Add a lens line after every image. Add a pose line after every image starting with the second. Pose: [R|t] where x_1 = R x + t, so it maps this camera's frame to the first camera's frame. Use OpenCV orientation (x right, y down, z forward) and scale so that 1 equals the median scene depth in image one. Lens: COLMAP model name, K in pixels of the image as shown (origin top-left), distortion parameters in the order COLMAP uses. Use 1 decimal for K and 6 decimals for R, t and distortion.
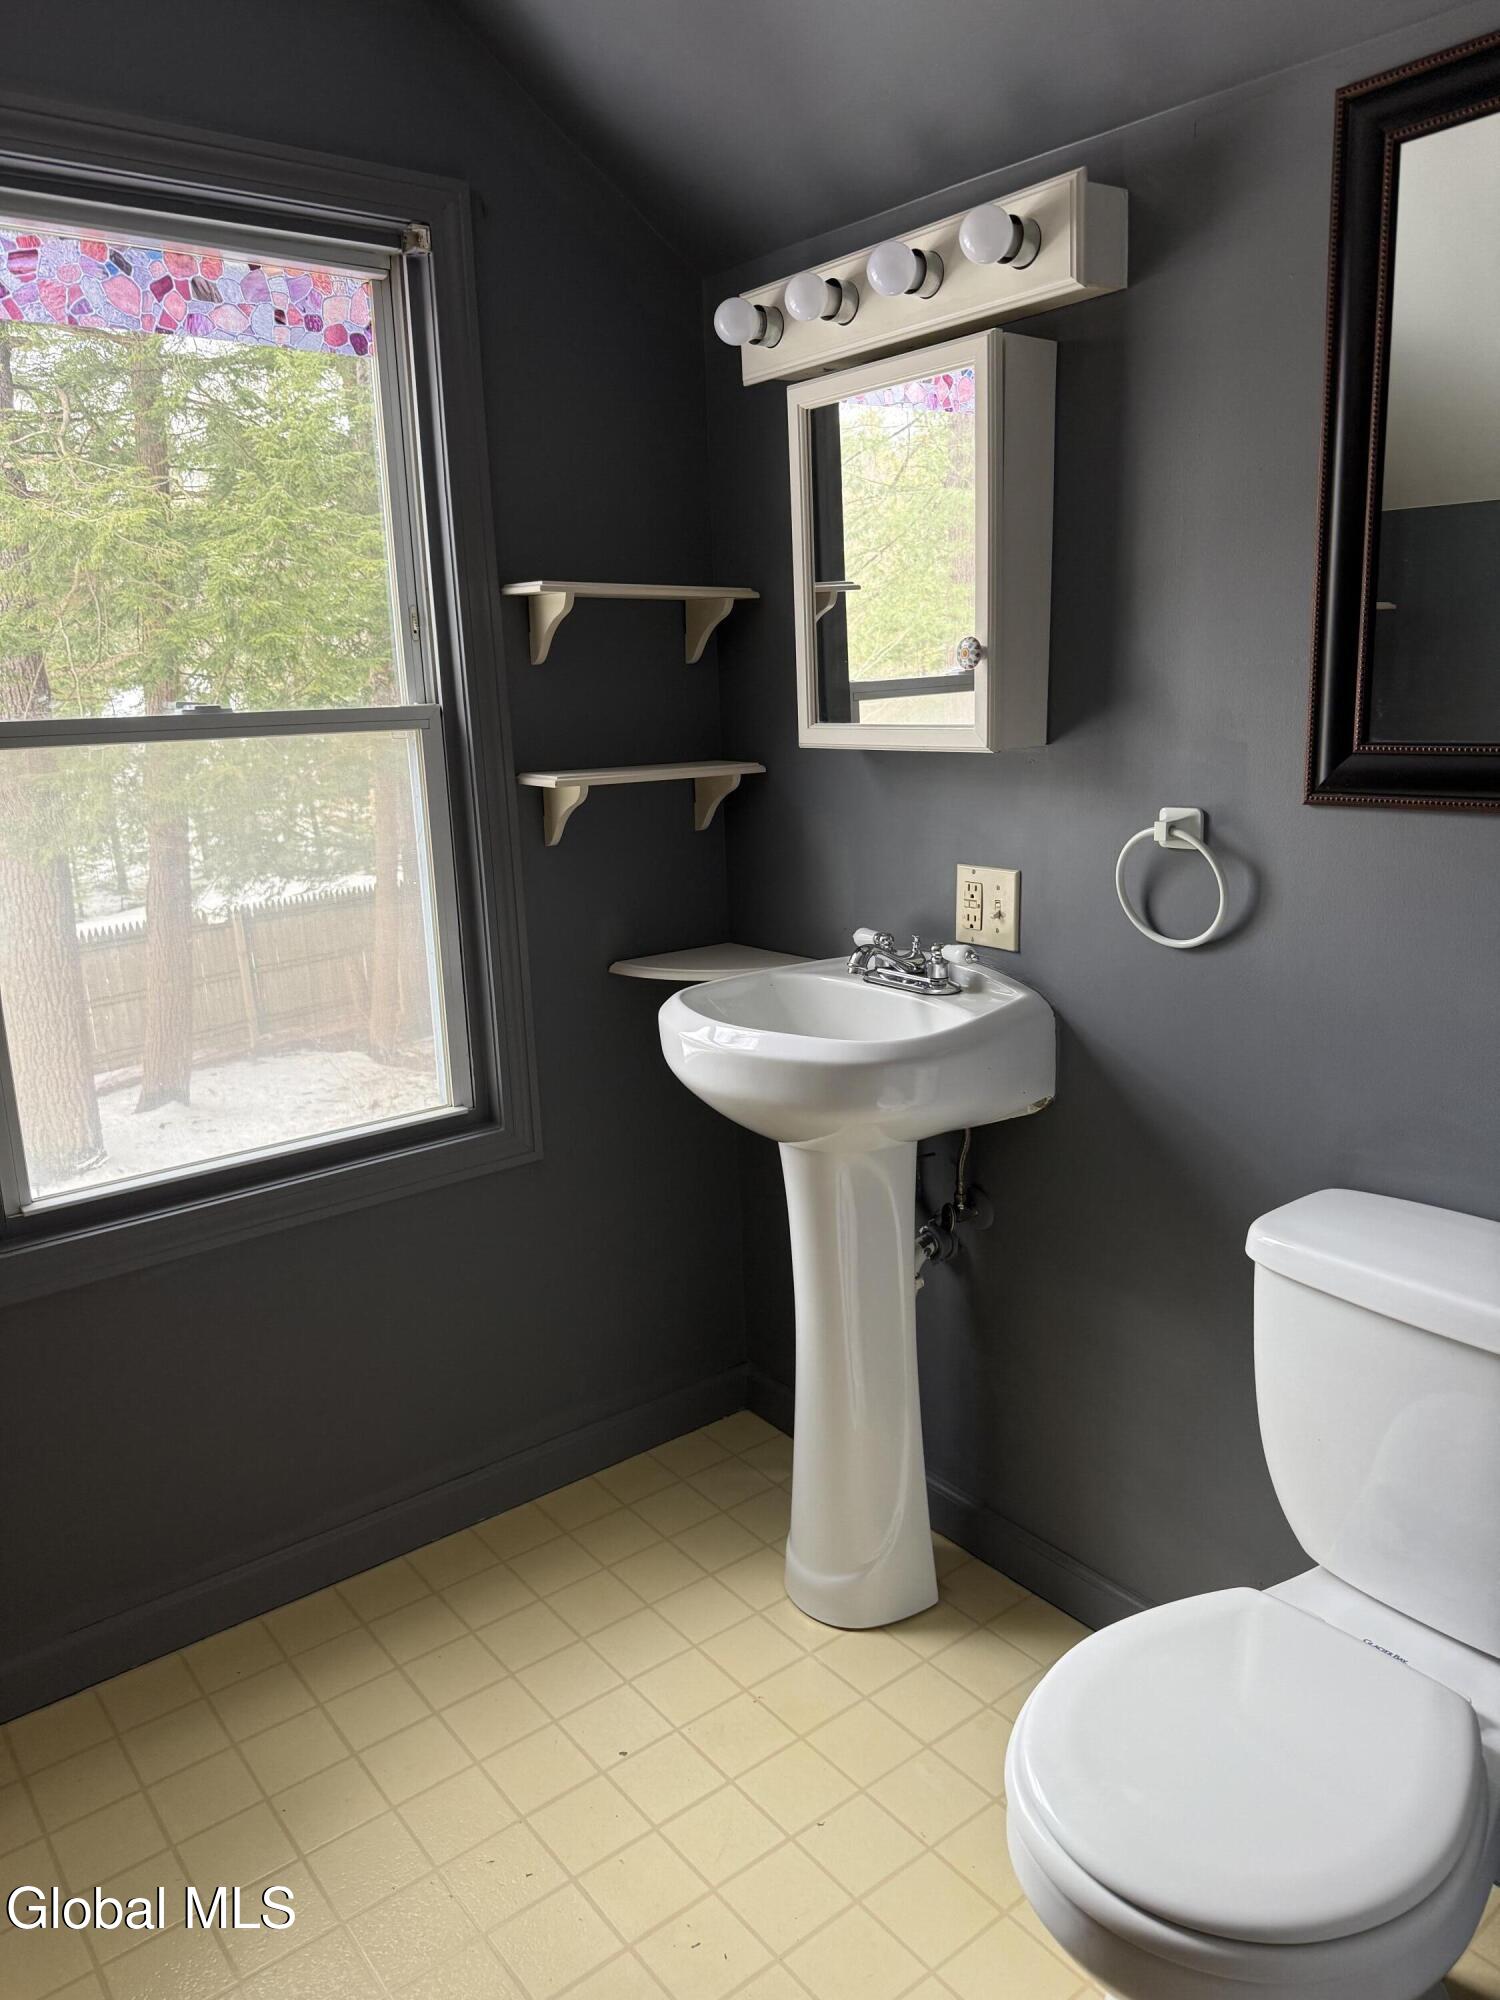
lens RADIAL K [[1417.6, 0, 751.7], [0, 1417.6, 997.2], [0, 0, 1]] dist [0.005504, 0.001009]
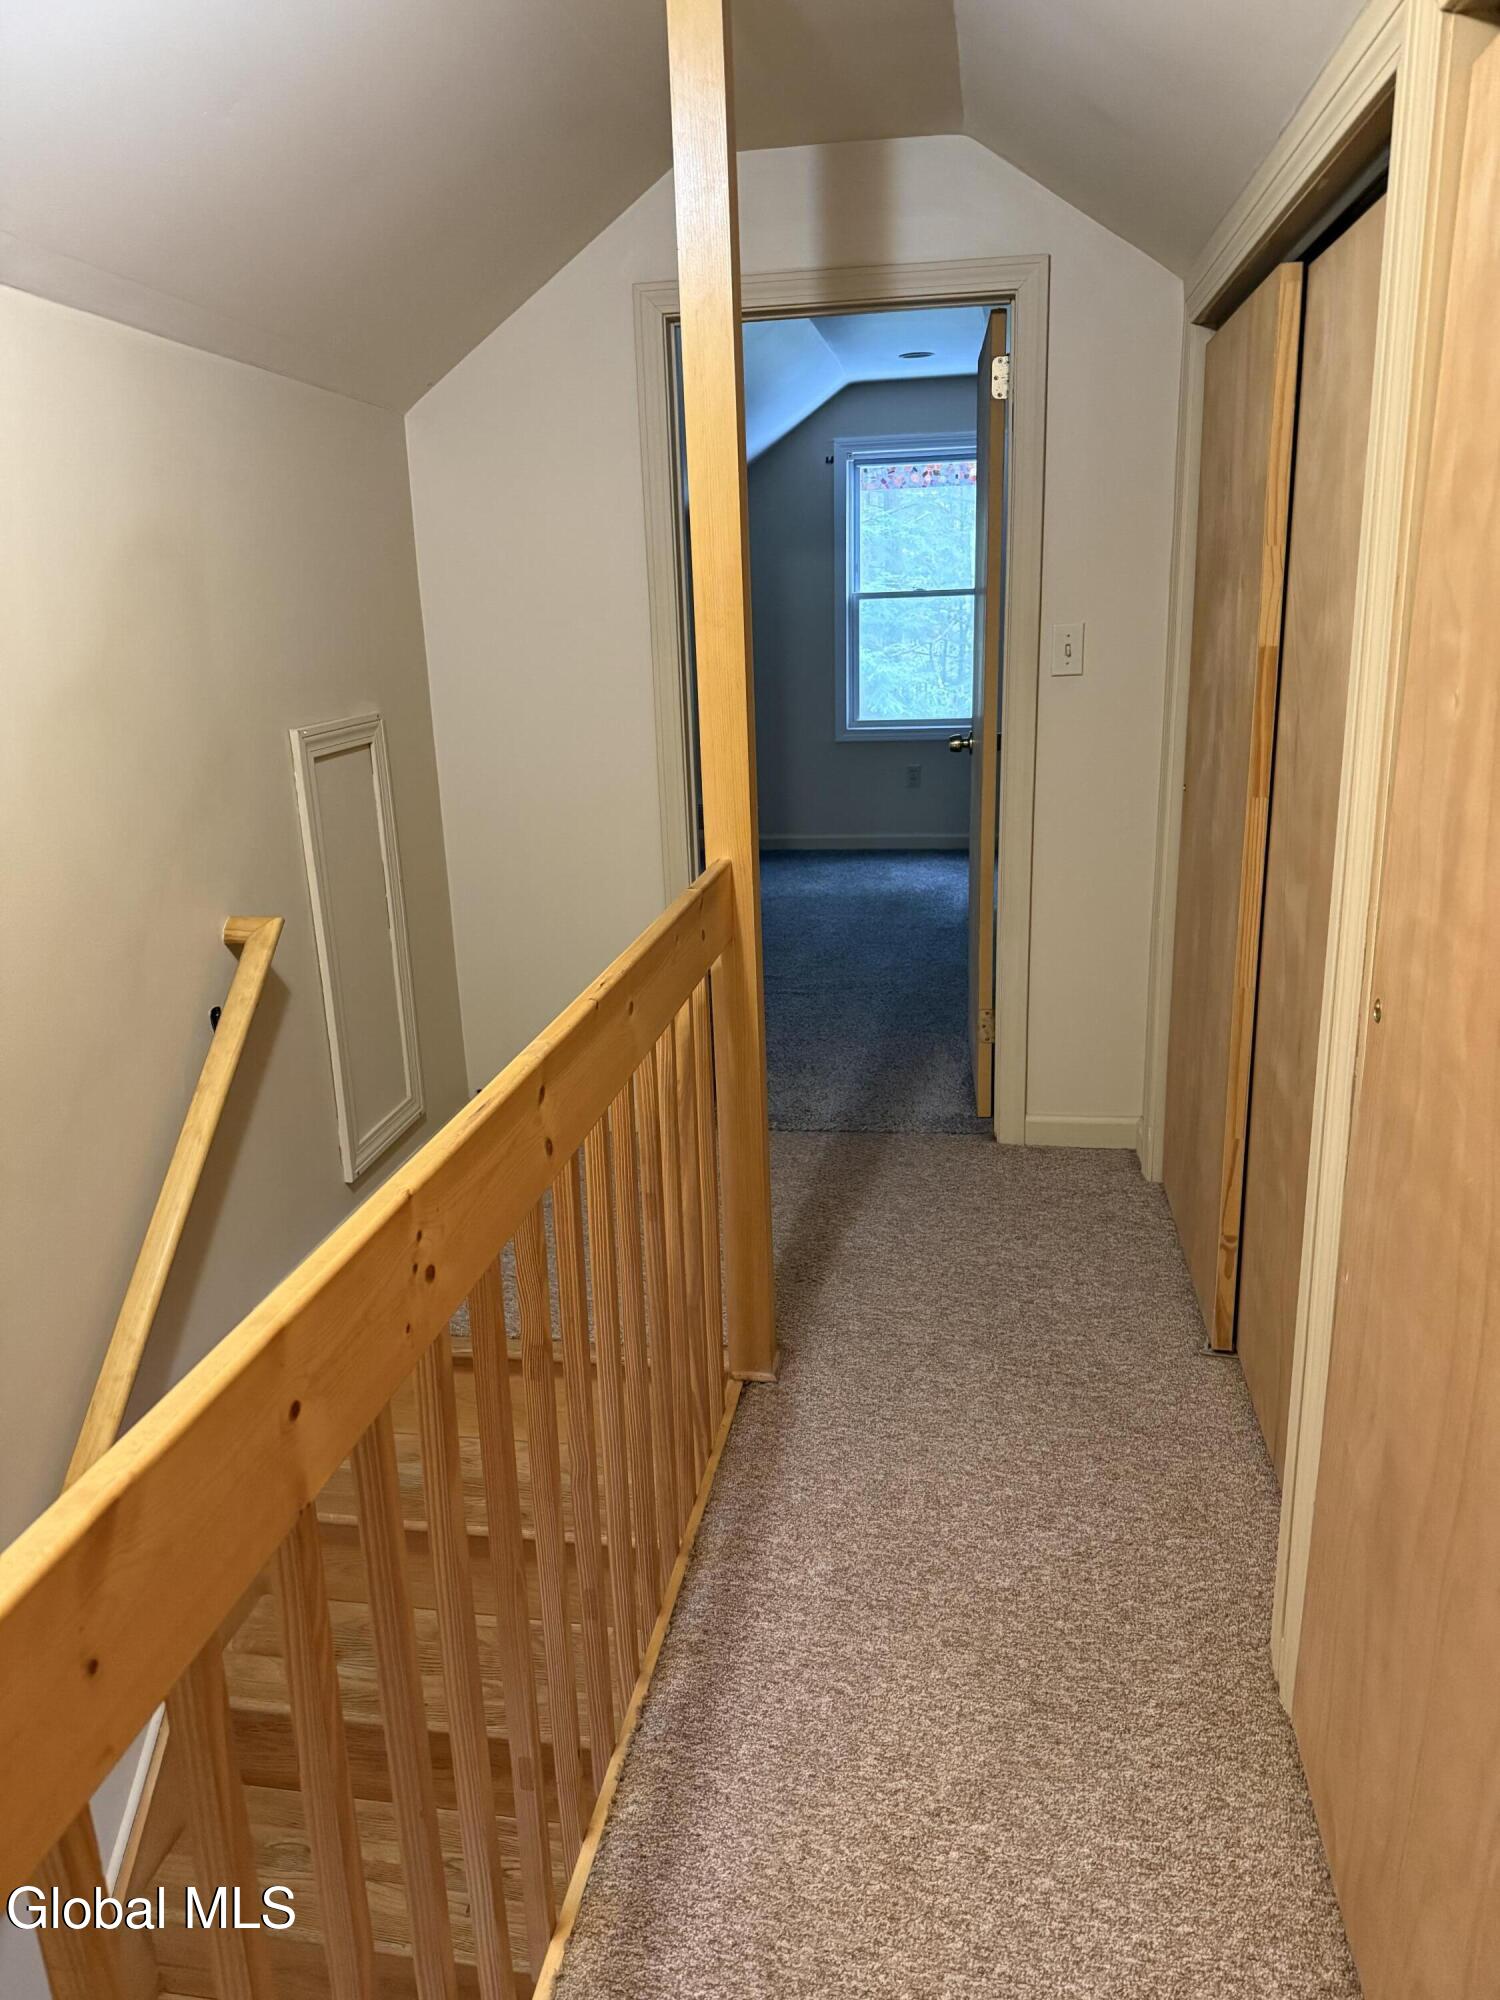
lens RADIAL K [[1417.6, 0, 747.2], [0, 1417.6, 1000.9], [0, 0, 1]] dist [0.005504, 0.001009]
pose [[0.671231, 0.219616, -0.707967, 2.166677], [-0.159734, 0.975517, 0.151166, 0.355154], [0.723833, 0.011619, 0.689878, -1.855448]]
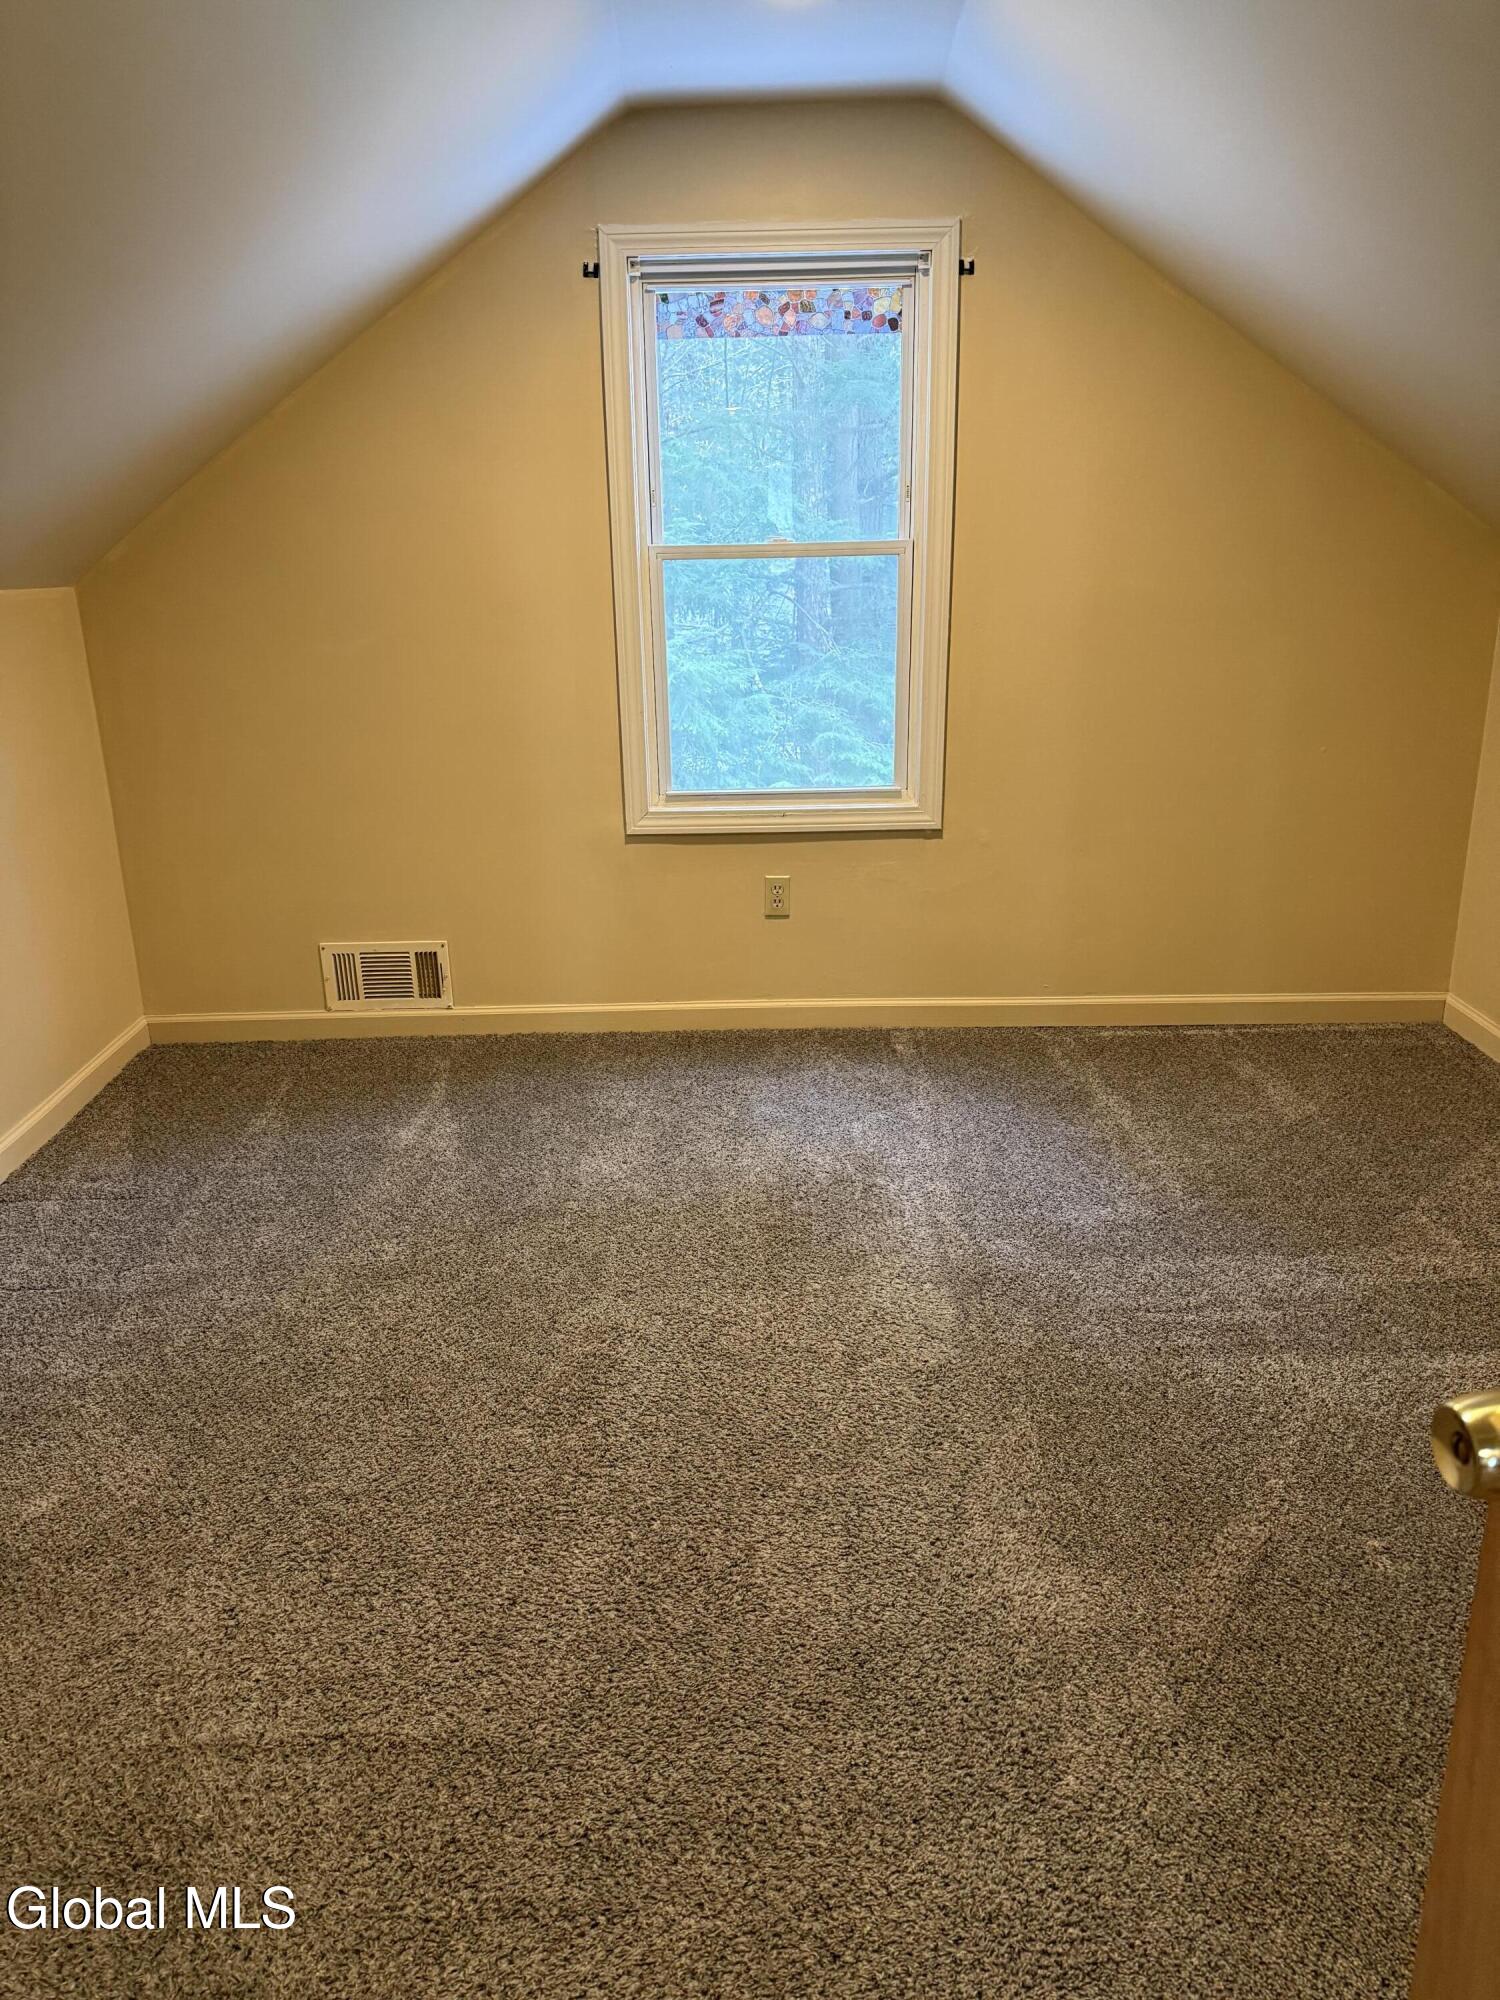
lens RADIAL K [[1417.6, 0, 754.0], [0, 1417.6, 999.4], [0, 0, 1]] dist [0.005504, 0.001009]
pose [[0.787128, 0.211360, -0.579444, 0.809761], [-0.142062, 0.976321, 0.163146, 0.087671], [0.600206, -0.046099, 0.798516, -0.546459]]
